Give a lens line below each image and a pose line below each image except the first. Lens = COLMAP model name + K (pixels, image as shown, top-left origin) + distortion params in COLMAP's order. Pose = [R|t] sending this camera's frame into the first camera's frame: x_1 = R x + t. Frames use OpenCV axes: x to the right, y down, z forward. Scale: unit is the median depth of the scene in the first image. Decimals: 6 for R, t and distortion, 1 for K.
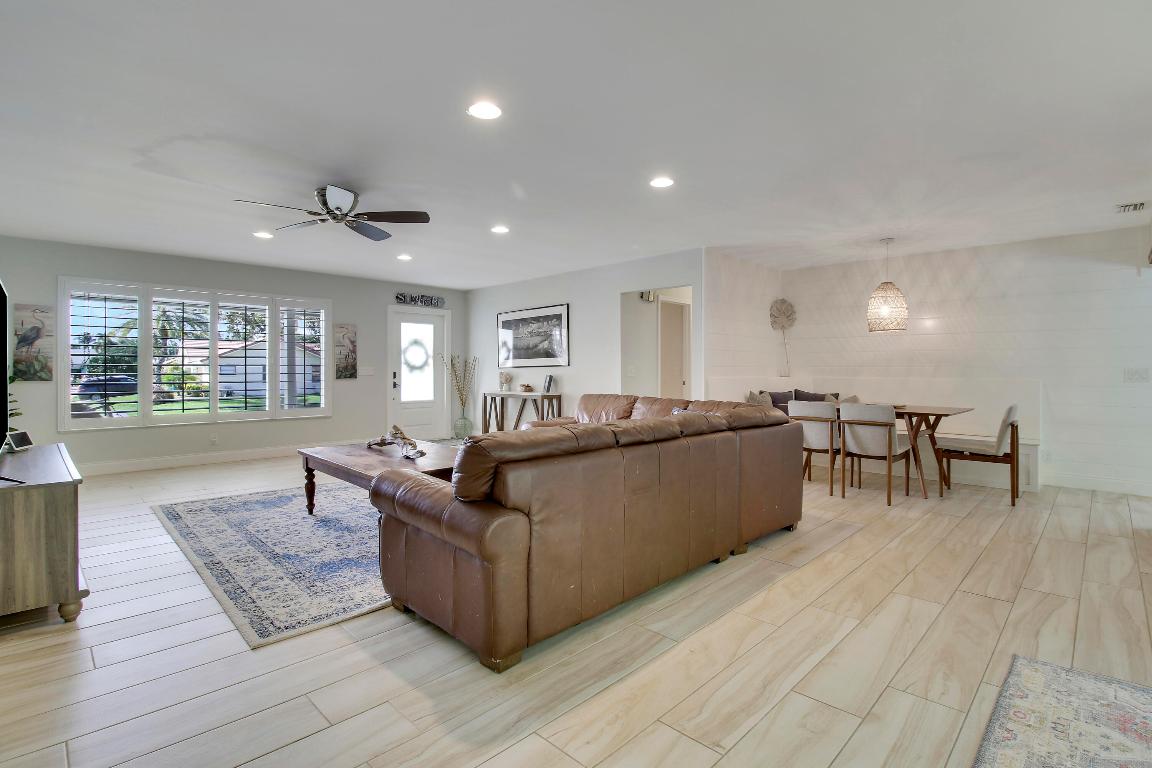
lens RADIAL K [[562.5, 0, 576.0], [0, 562.5, 384.0], [0, 0, 1]] dist [-0.002683, -0.000455]
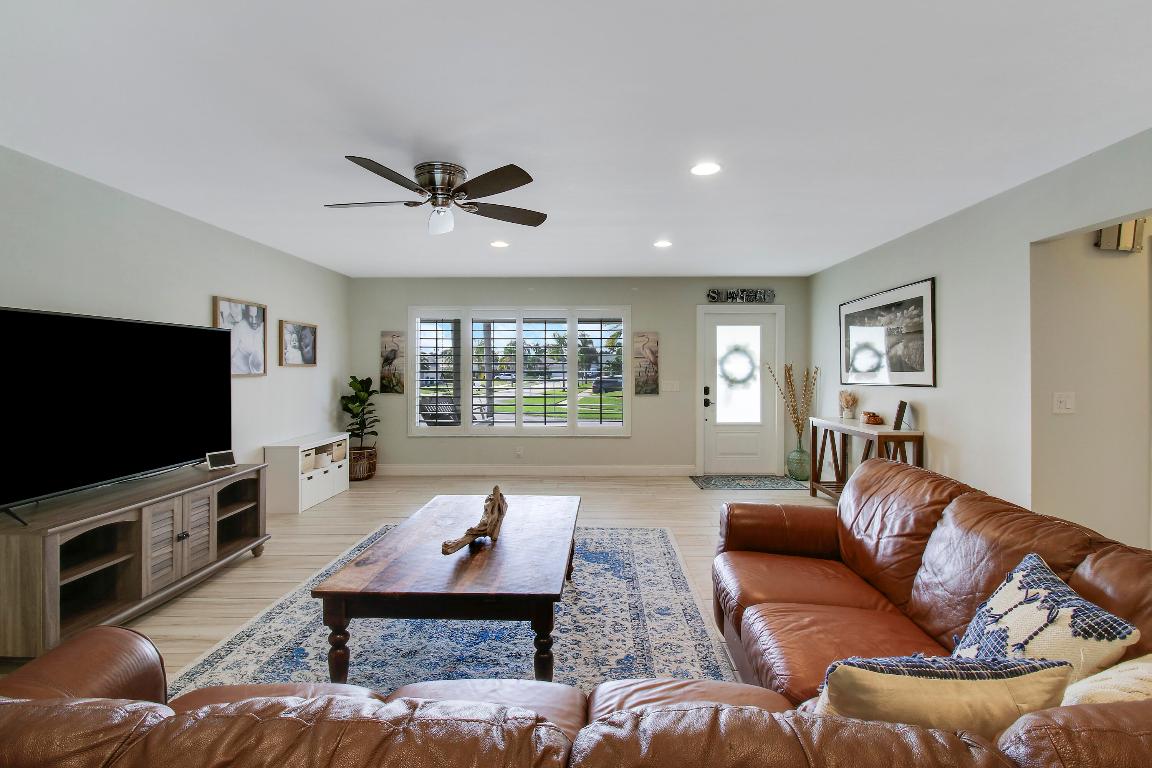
lens RADIAL K [[545.2, 0, 574.9], [0, 545.2, 371.3], [0, 0, 1]] dist [-0.004345, -0.000709]
pose [[0.691345, 0.001364, -0.722524, 0.124314], [-0.016365, 0.999771, -0.013771, -0.031827], [0.722340, 0.021345, 0.691209, 0.334225]]
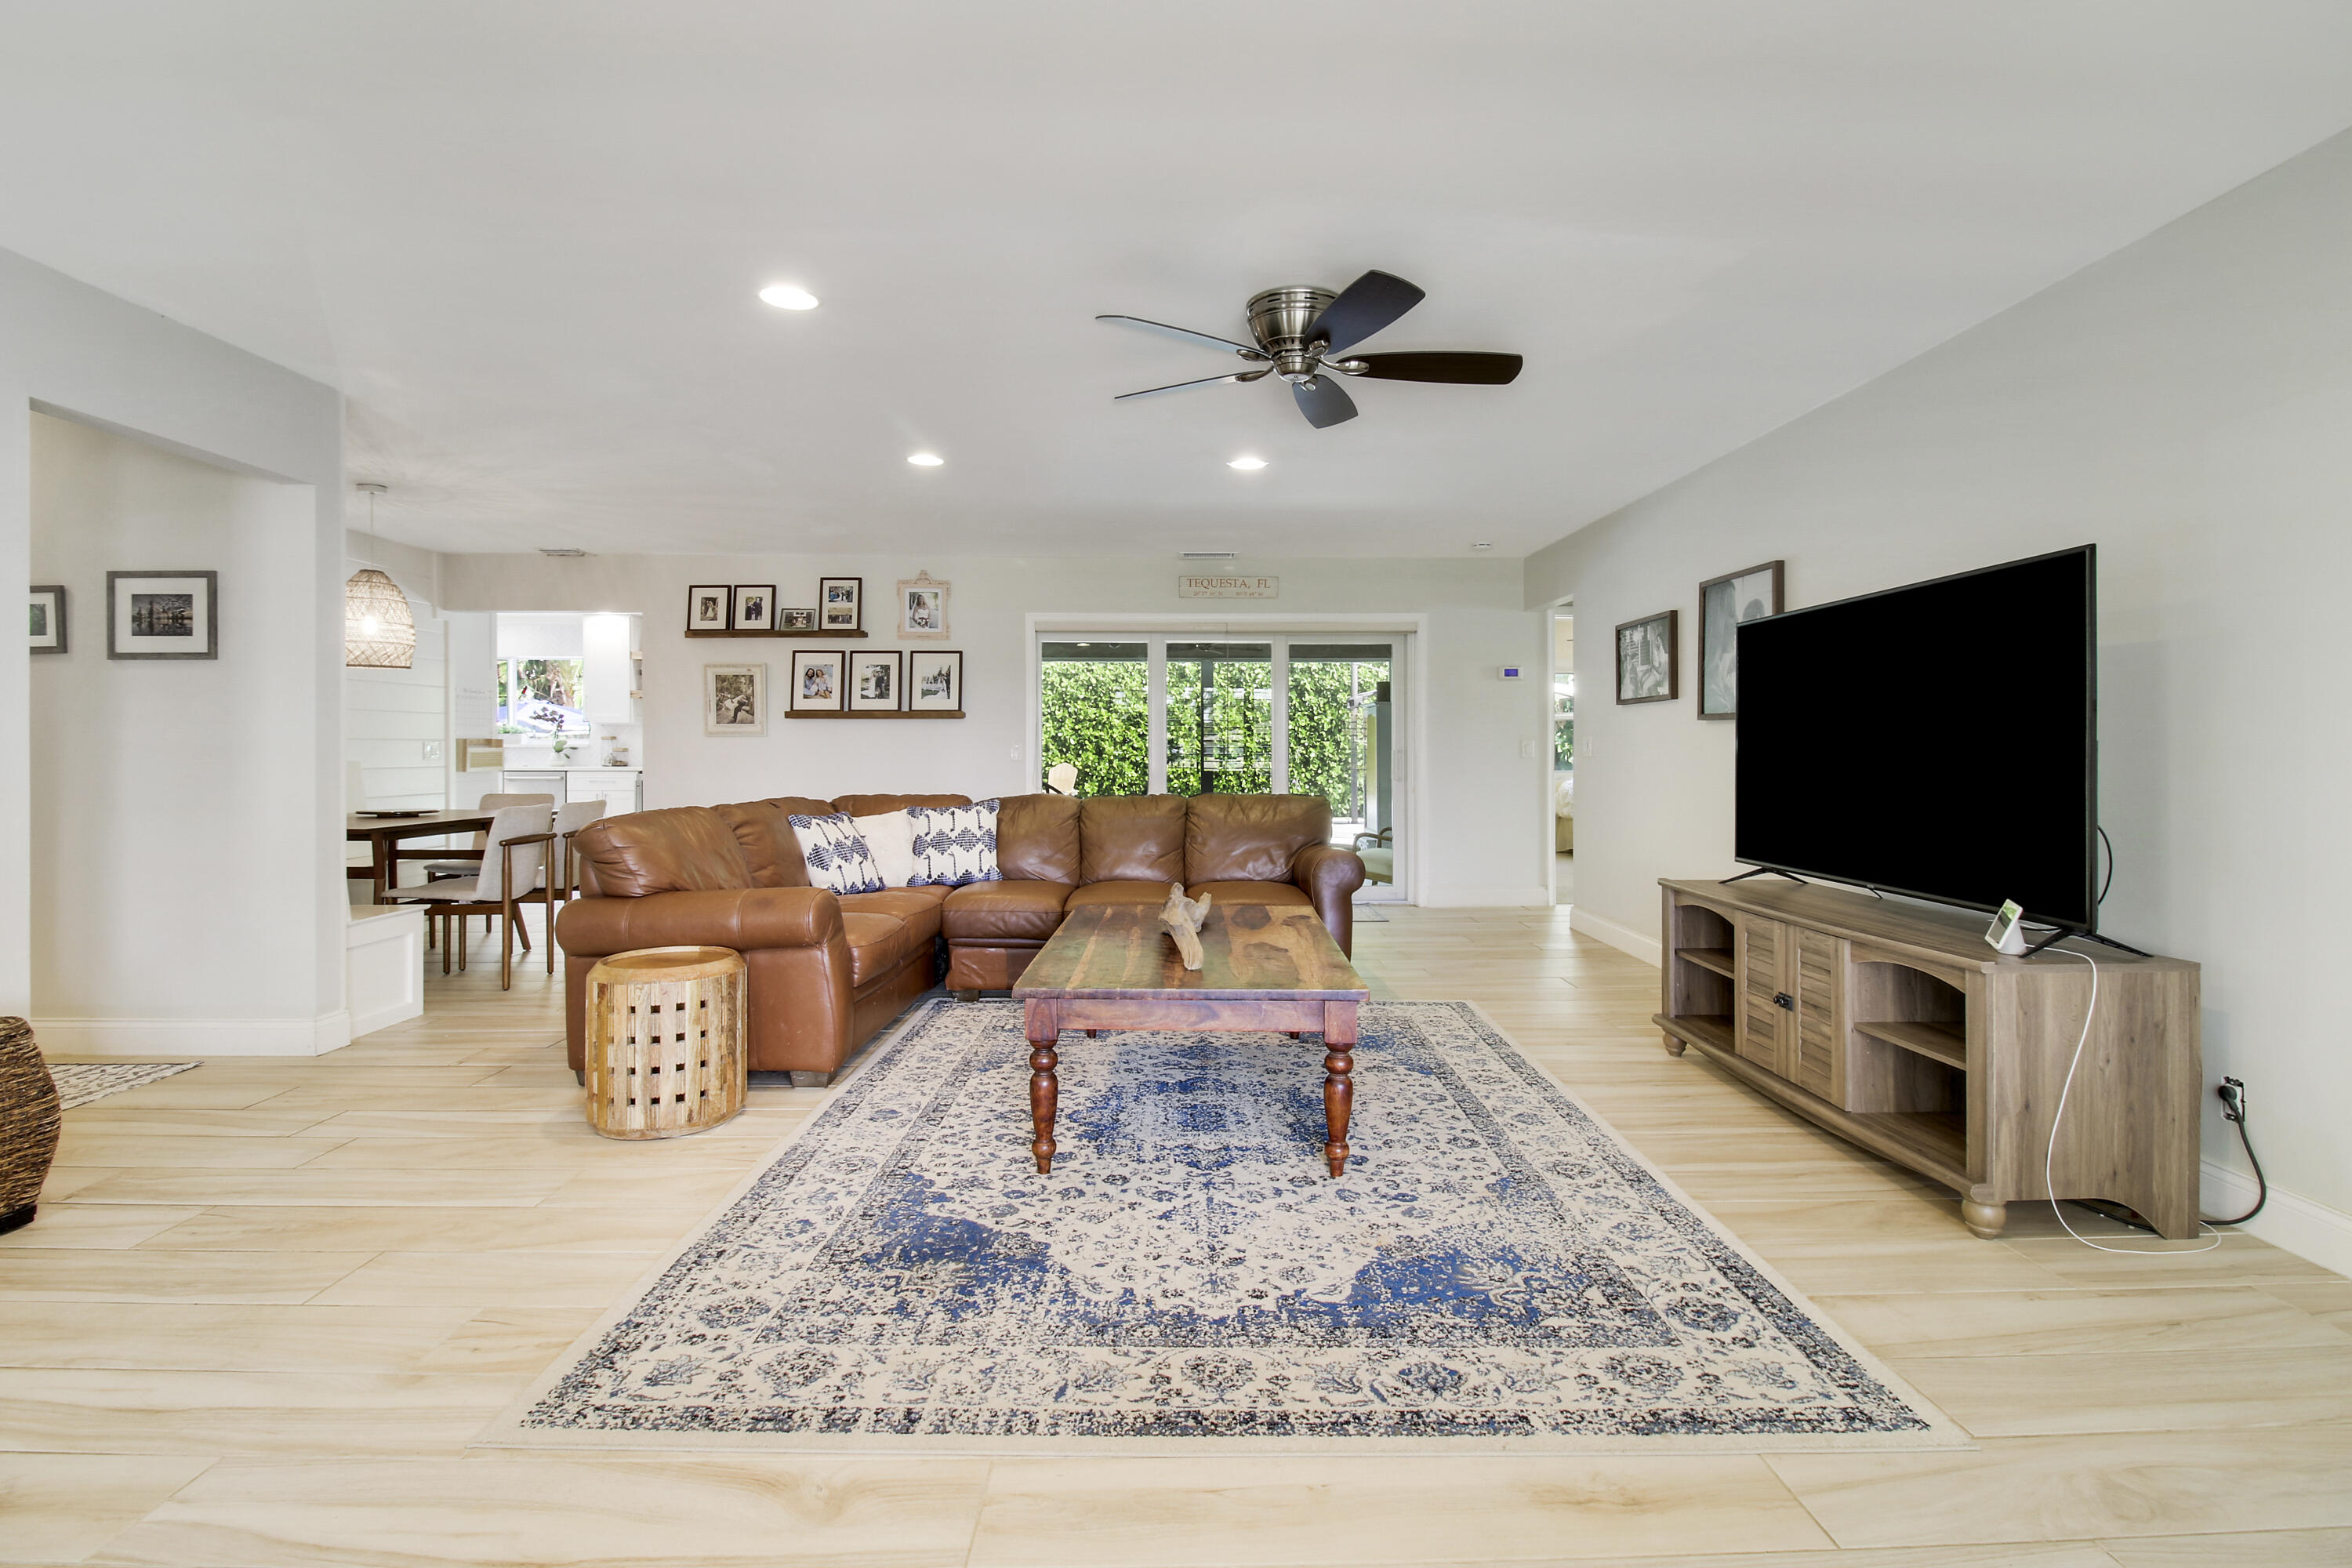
lens RADIAL K [[1074.6, 0, 1196.0], [0, 1074.6, 744.3], [0, 0, 1]] dist [0.002087, -0.011314]
pose [[-0.731725, -0.003086, 0.681593, -0.484138], [0.013462, 0.999729, 0.018979, -0.022298], [-0.681467, 0.023063, -0.731486, 0.867486]]
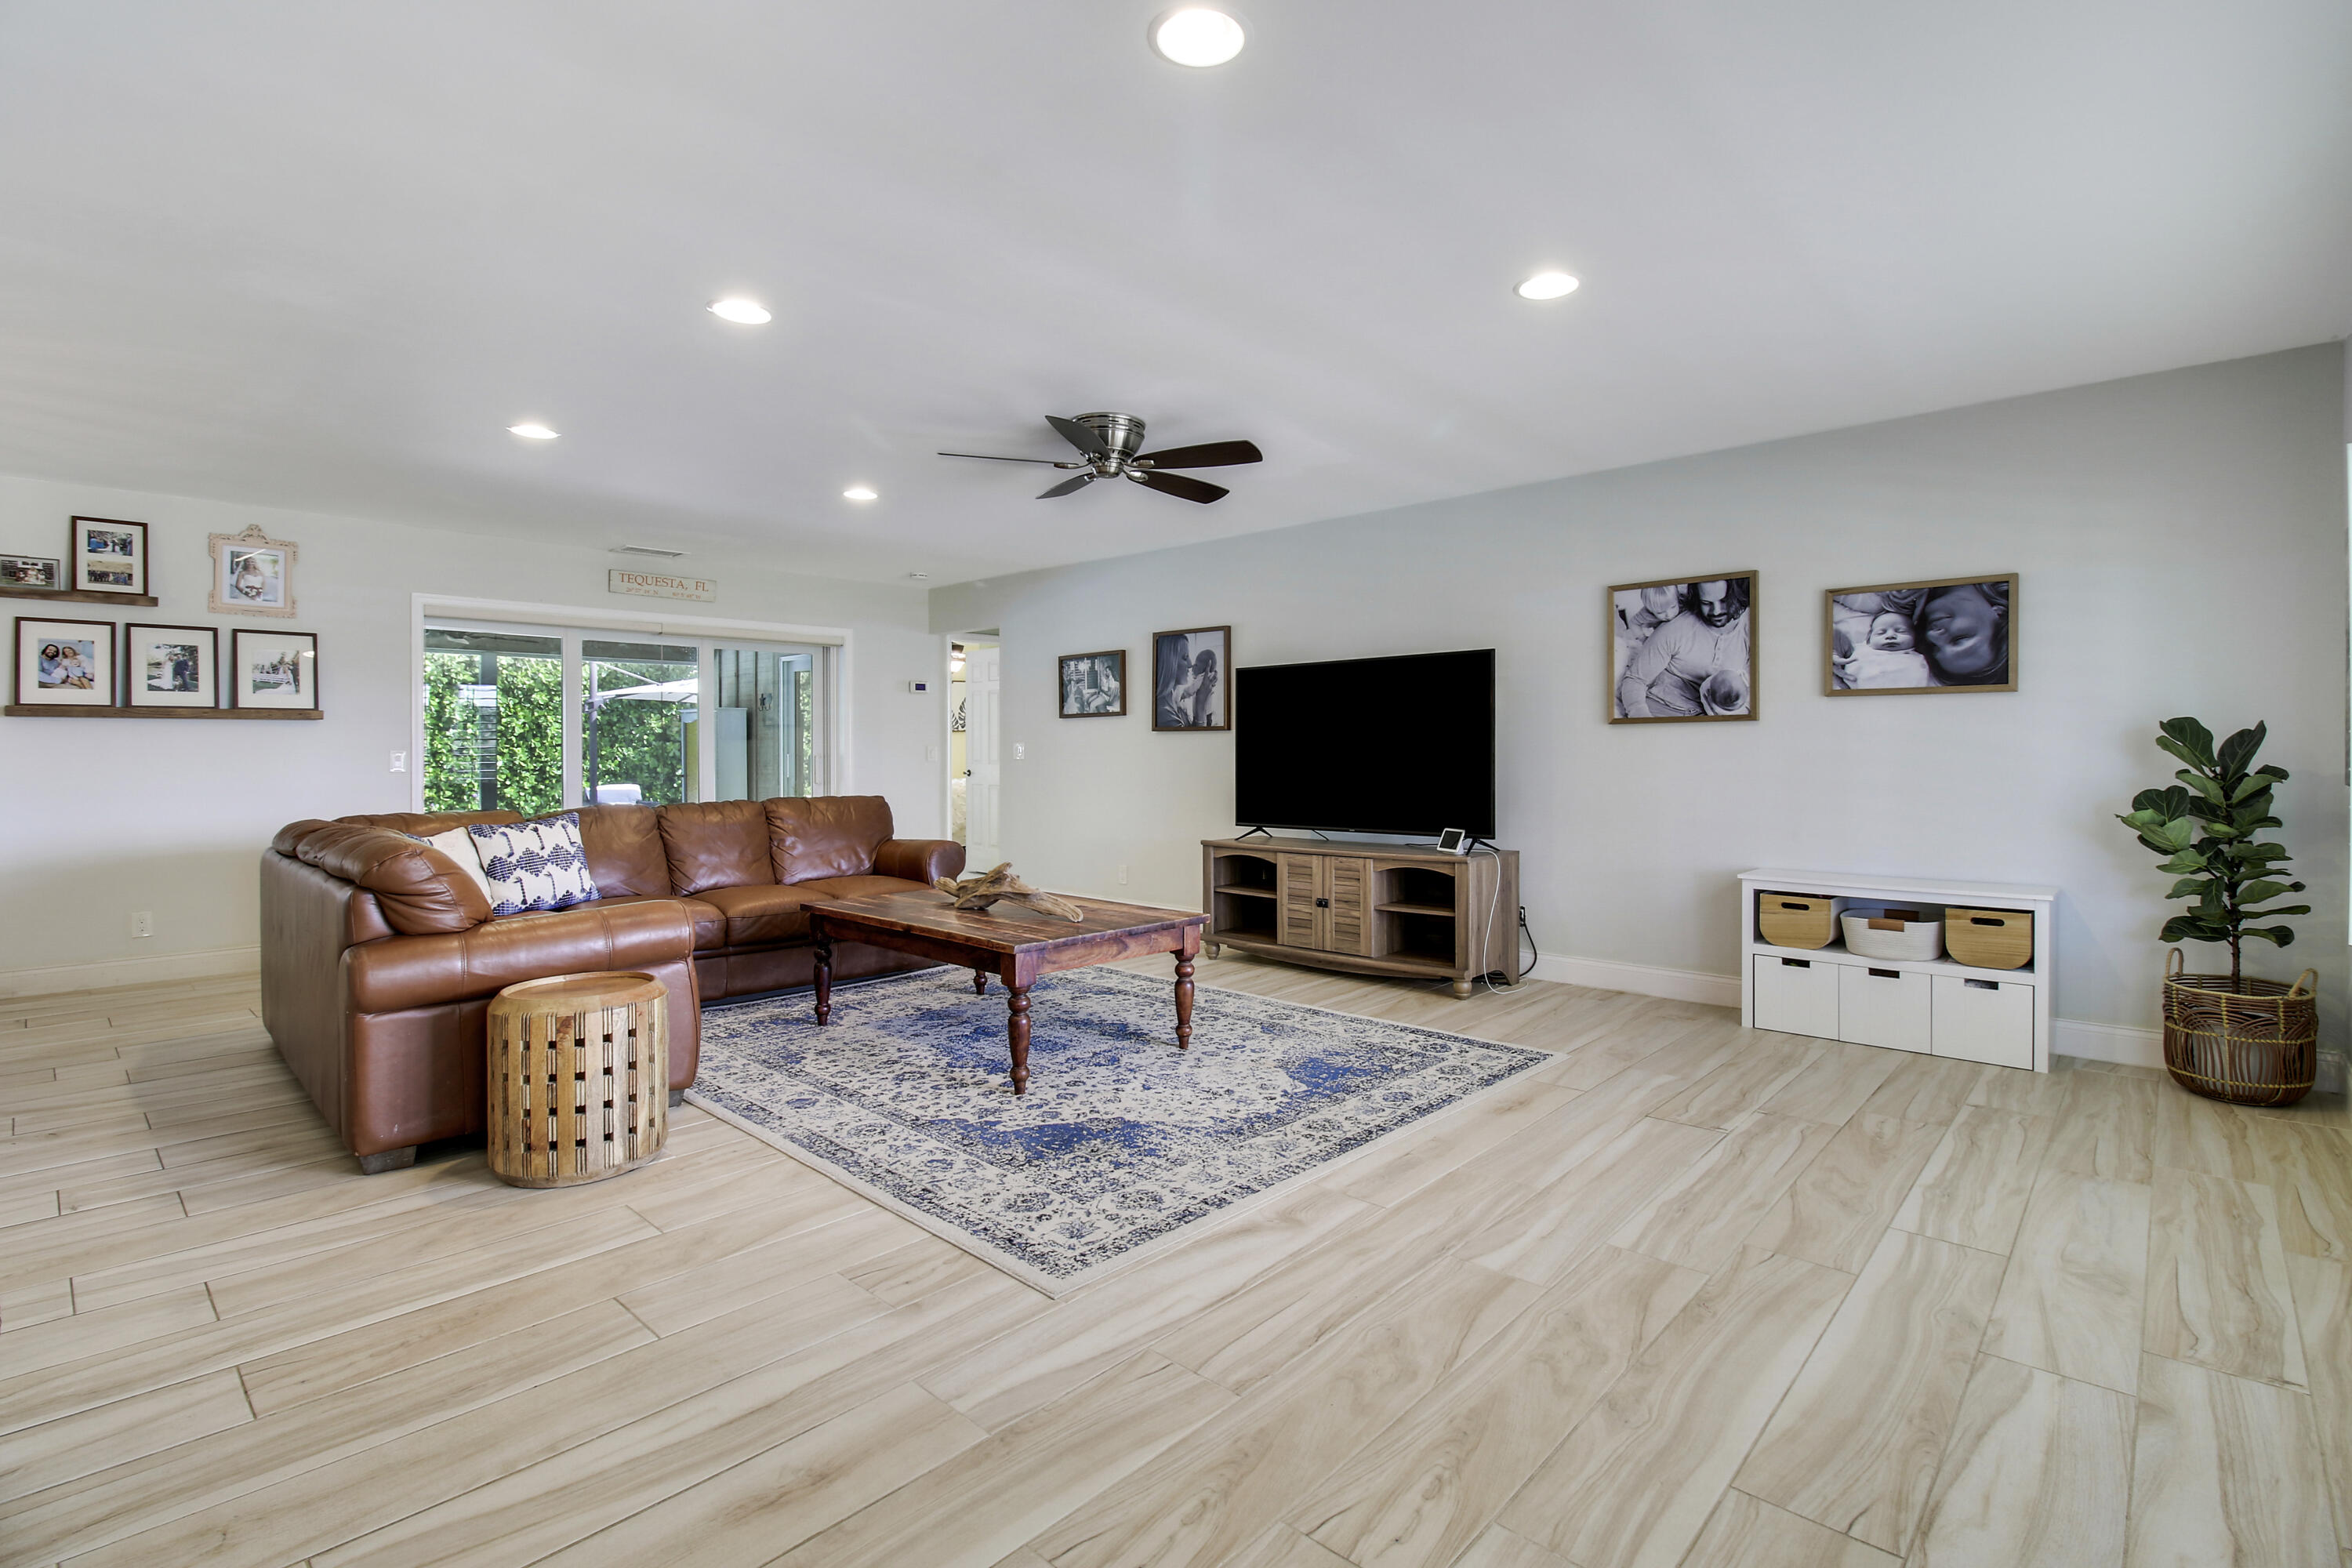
lens RADIAL K [[1074.6, 0, 1196.0], [0, 1074.6, 744.3], [0, 0, 1]] dist [0.002087, -0.011314]
pose [[-0.998564, 0.001337, -0.053560, -0.247036], [0.000268, 0.999801, 0.019951, -0.027641], [0.053576, 0.019908, -0.998365, 1.095327]]
